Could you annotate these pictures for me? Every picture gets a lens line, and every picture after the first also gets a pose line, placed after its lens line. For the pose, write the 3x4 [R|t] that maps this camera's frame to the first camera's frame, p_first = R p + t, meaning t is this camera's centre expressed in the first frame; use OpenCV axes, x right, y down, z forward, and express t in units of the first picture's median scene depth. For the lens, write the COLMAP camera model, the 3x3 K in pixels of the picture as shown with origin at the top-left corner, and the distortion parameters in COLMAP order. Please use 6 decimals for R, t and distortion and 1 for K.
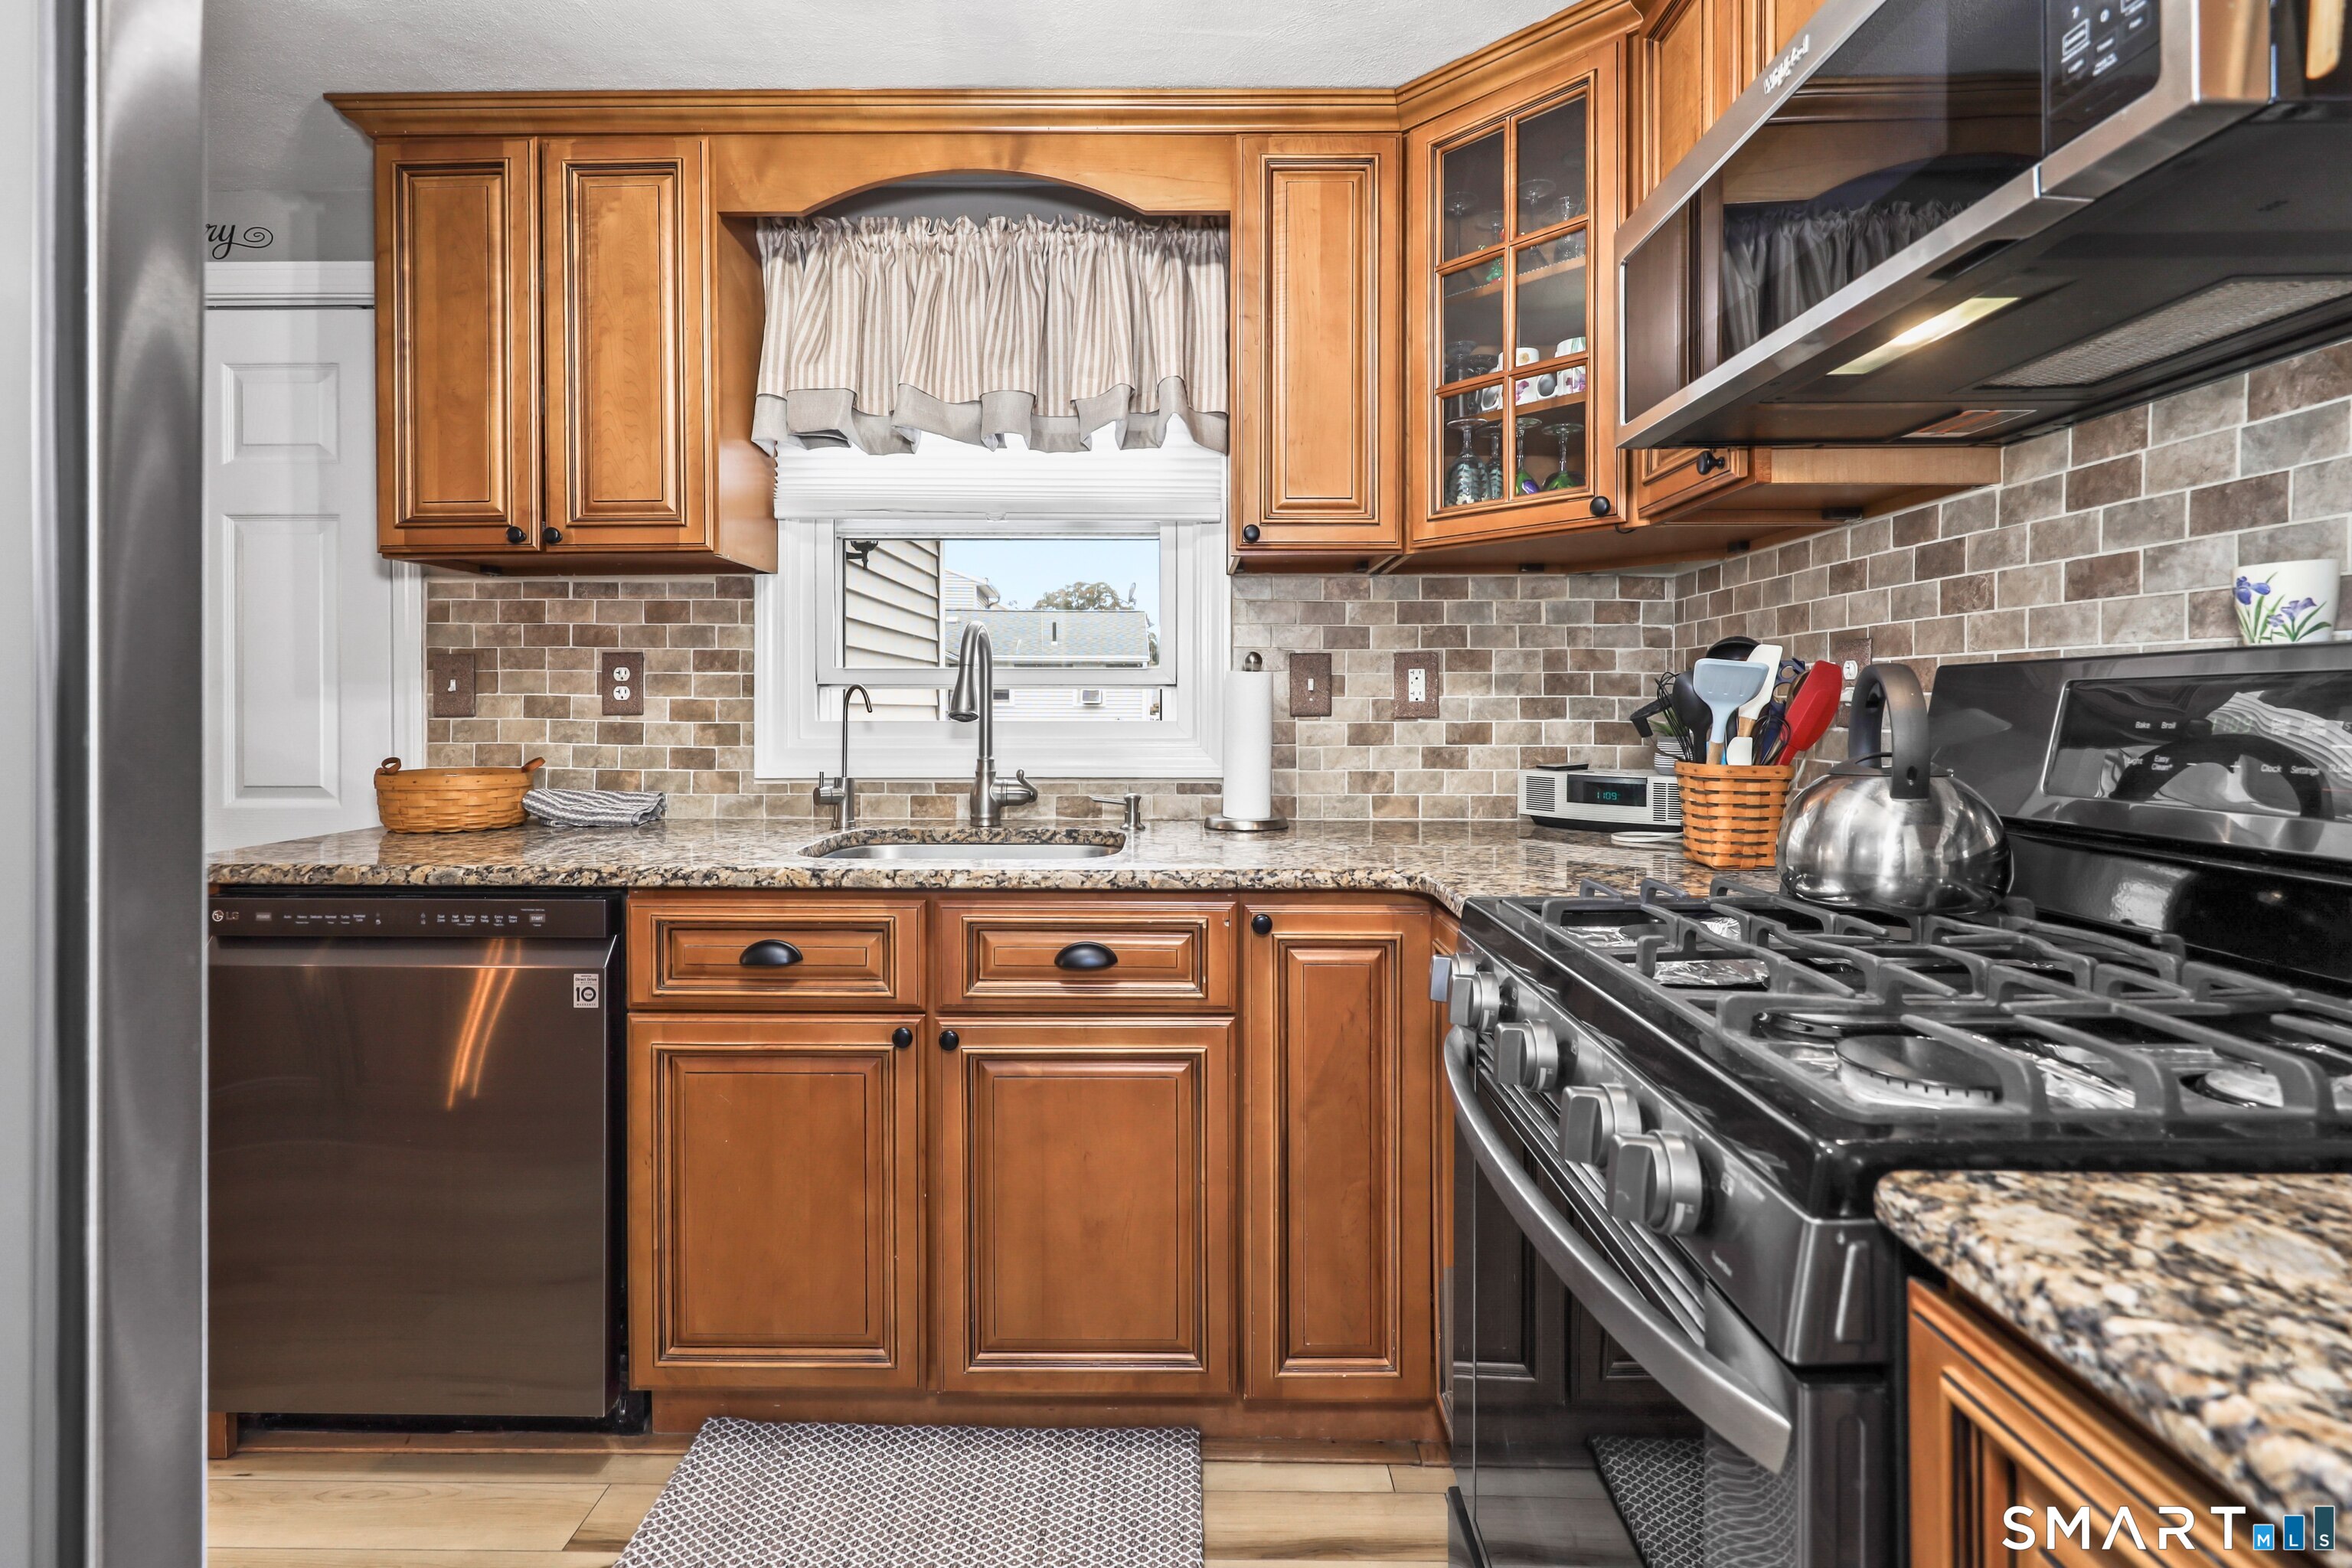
lens RADIAL K [[1086.8, 0, 1170.9], [0, 1086.8, 717.7], [0, 0, 1]] dist [-0.000937, 0.000597]
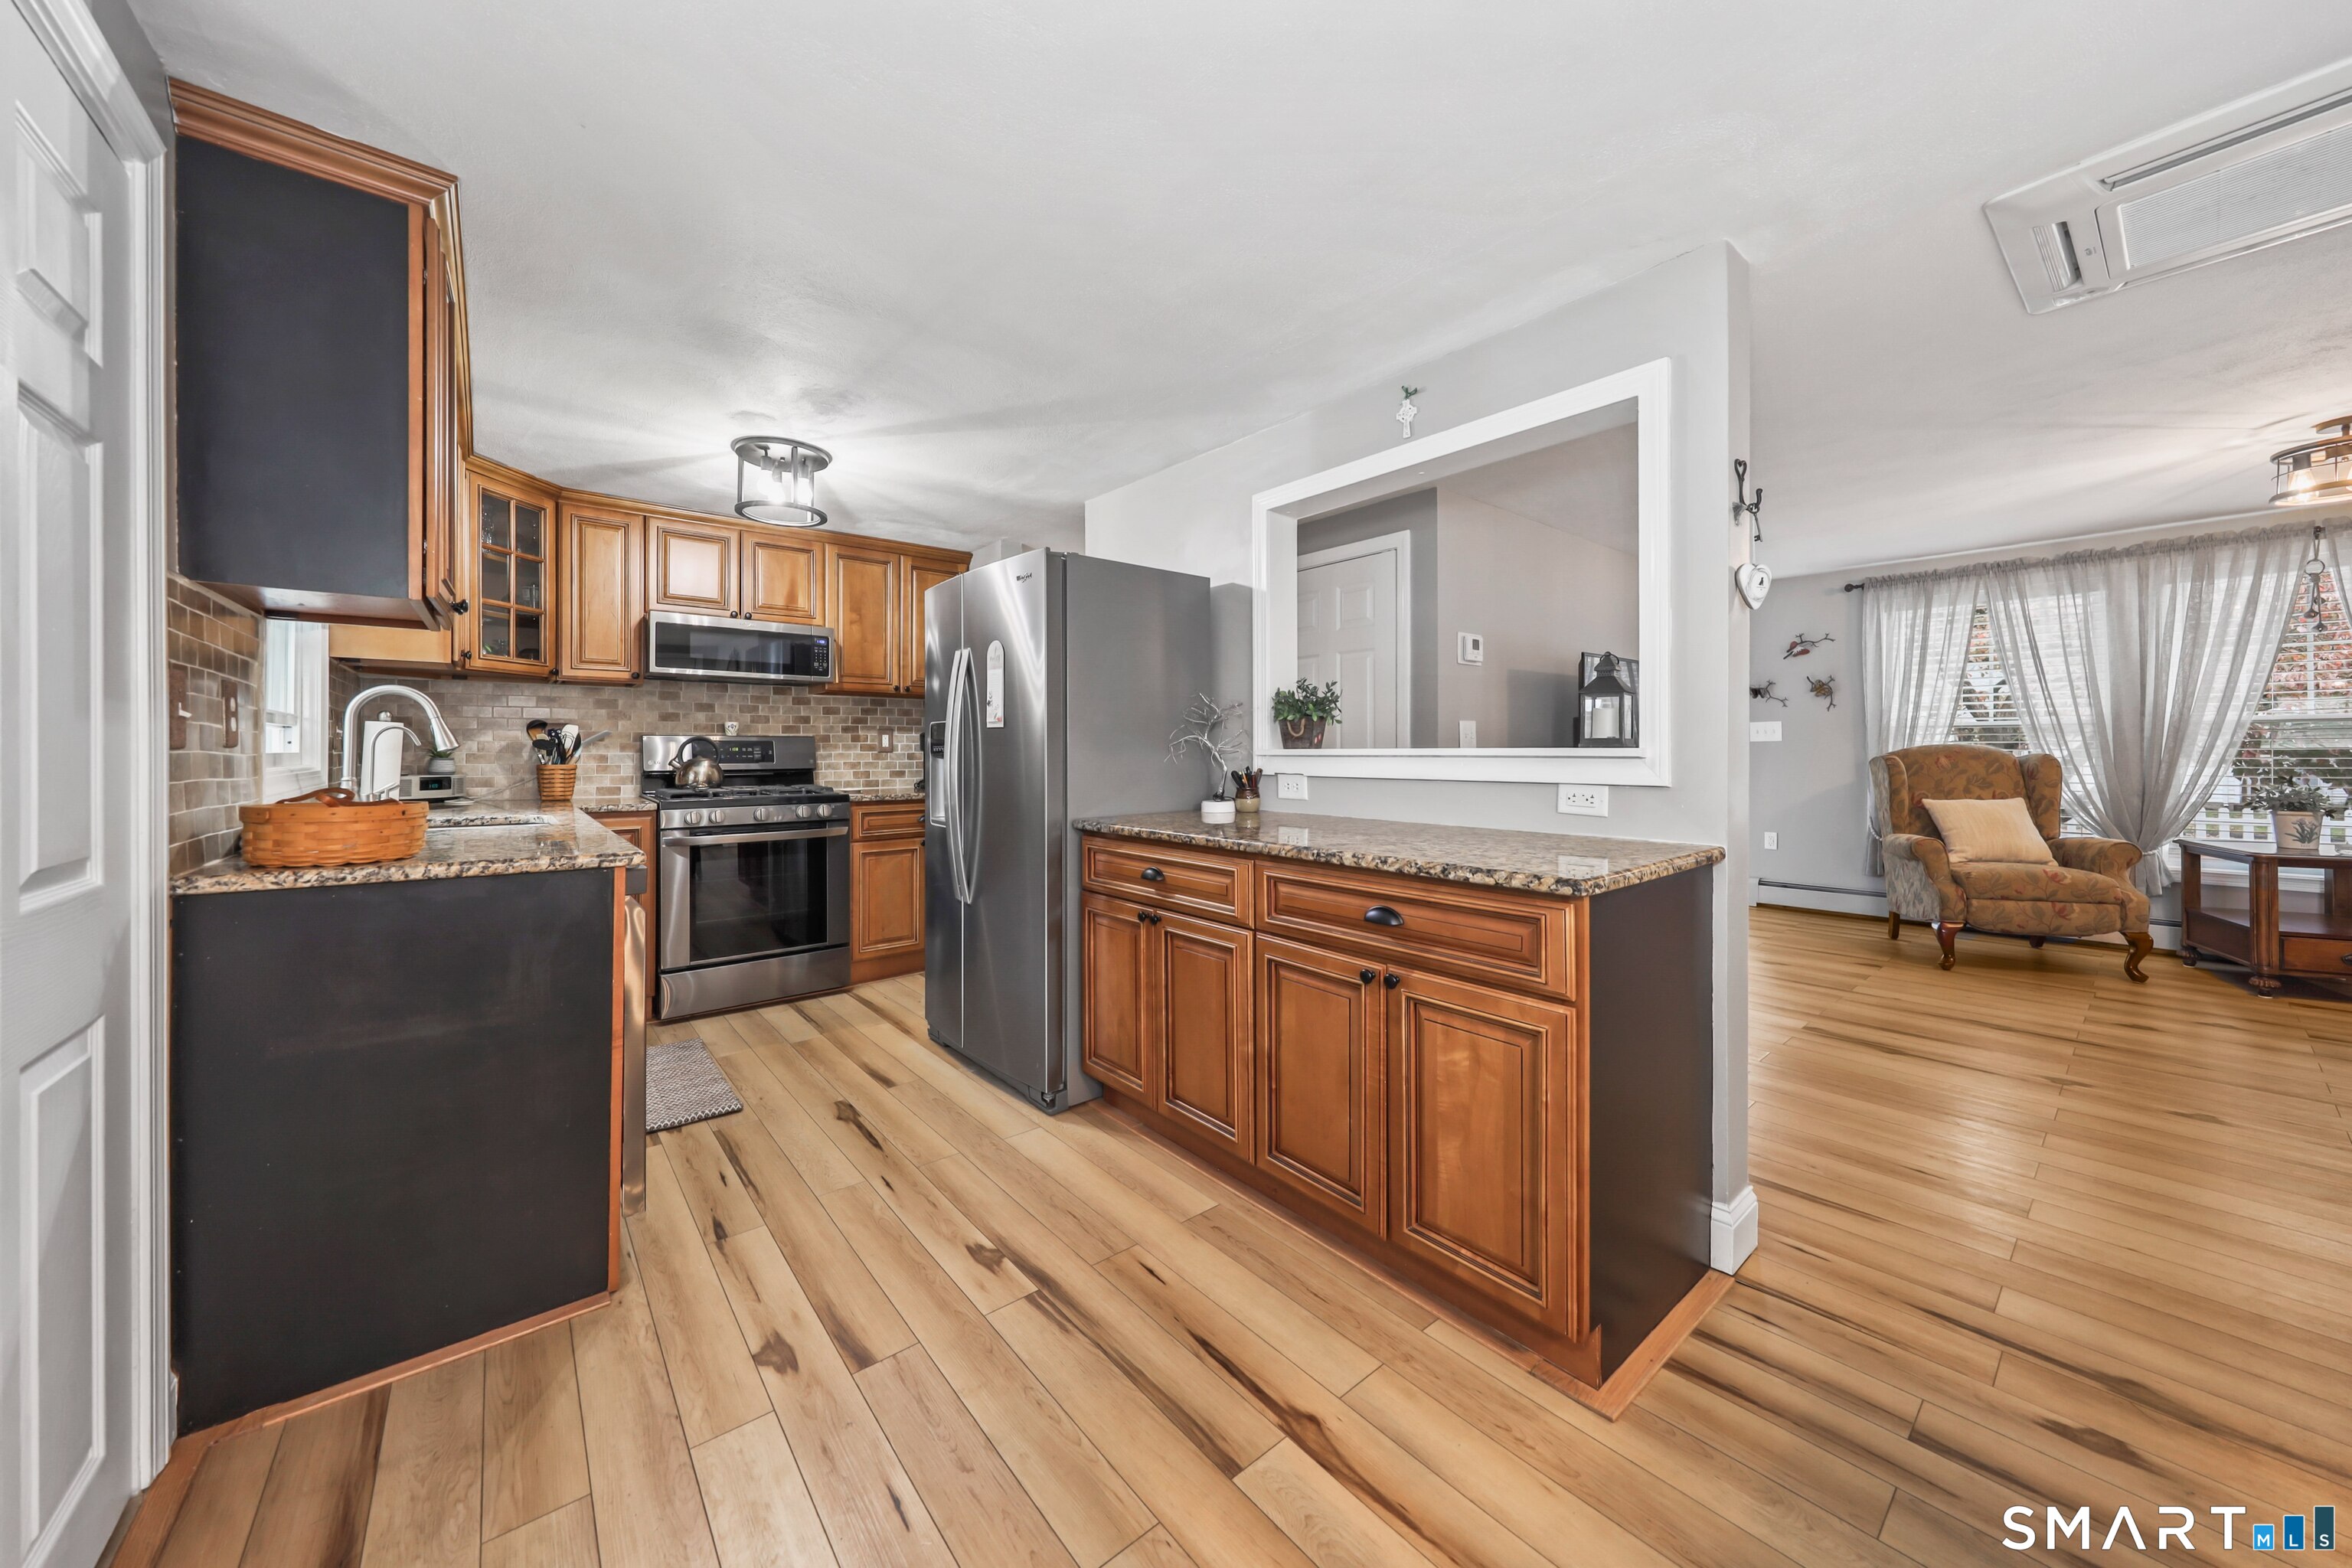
lens RADIAL K [[814.2, 0, 1160.1], [0, 814.2, 752.3], [0, 0, 1]] dist [-0.000073, -0.000054]
pose [[-0.635654, -0.002732, 0.771970, -1.709608], [0.004045, 0.999968, 0.006870, 0.000696], [-0.771964, 0.007489, -0.635622, 0.899235]]
